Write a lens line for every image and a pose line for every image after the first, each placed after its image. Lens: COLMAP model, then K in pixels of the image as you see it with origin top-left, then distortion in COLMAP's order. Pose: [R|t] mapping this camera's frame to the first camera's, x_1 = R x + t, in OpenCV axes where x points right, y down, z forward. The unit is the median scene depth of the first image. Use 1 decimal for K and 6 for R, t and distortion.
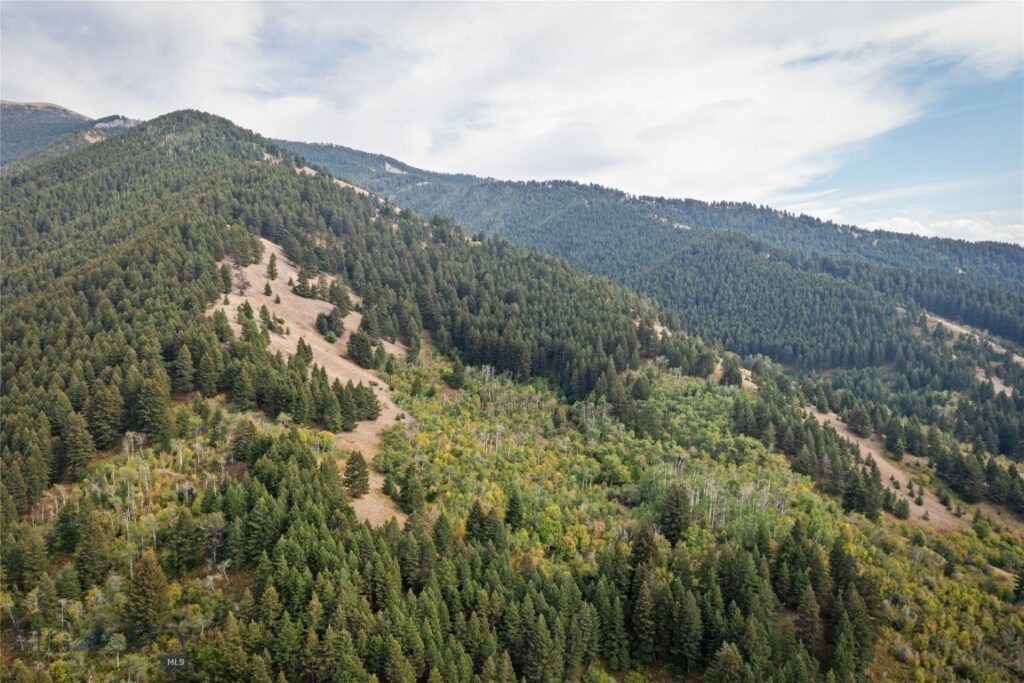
lens RADIAL K [[802.4, 0, 512.0], [0, 802.4, 341.5], [0, 0, 1]] dist [-0.023288, 0.011143]
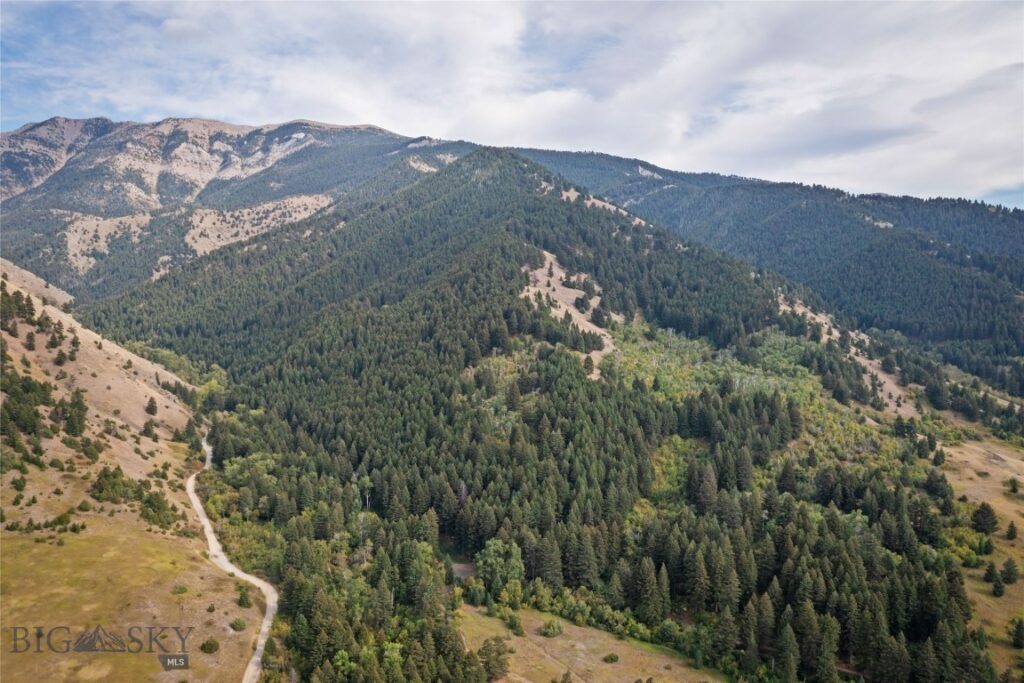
lens RADIAL K [[802.4, 0, 512.0], [0, 802.4, 341.5], [0, 0, 1]] dist [-0.023288, 0.011143]
pose [[0.948448, 0.024183, -0.316008, 0.192197], [-0.017753, 0.999573, 0.023210, 0.025103], [0.316435, -0.016403, 0.948472, -0.749997]]
